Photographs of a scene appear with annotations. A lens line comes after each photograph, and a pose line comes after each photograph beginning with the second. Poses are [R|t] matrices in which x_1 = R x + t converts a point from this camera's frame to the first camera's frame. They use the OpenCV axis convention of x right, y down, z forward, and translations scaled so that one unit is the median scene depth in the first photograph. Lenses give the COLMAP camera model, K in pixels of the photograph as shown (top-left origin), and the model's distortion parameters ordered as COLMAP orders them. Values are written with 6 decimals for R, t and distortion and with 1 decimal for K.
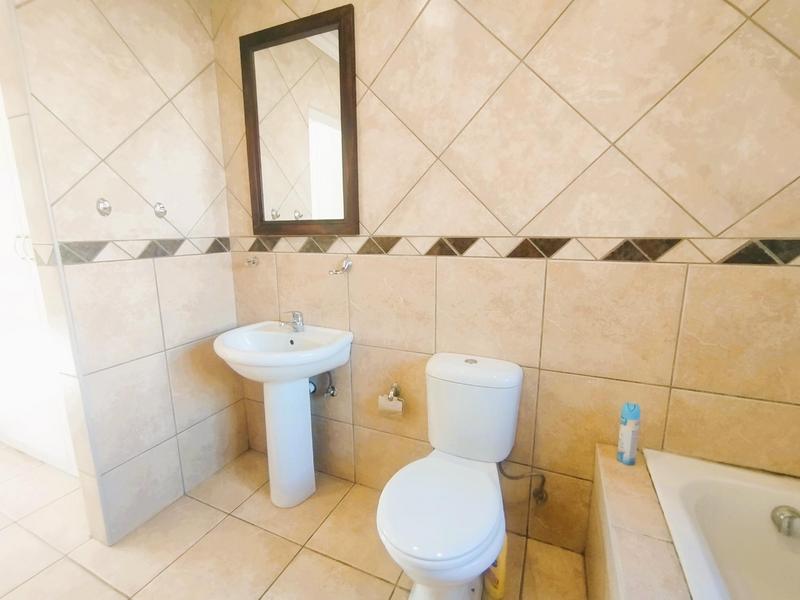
lens RADIAL K [[363.8, 0, 397.1], [0, 363.8, 299.4], [0, 0, 1]] dist [-0.009040, 0.004217]
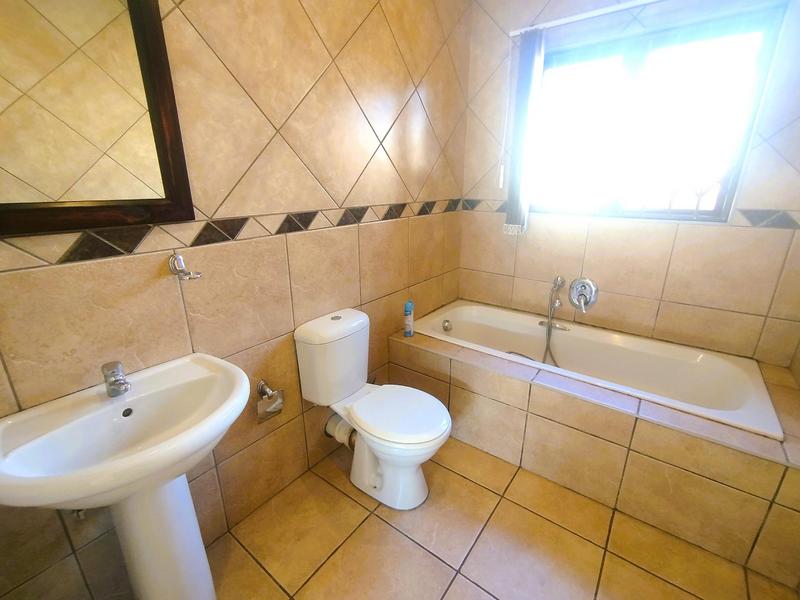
lens RADIAL K [[363.8, 0, 395.8], [0, 363.8, 297.5], [0, 0, 1]] dist [-0.009040, 0.004217]
pose [[0.236251, -0.296305, 0.925413, -0.761230], [0.187200, 0.948410, 0.255878, -0.146333], [-0.953489, 0.112786, 0.279532, 0.446199]]
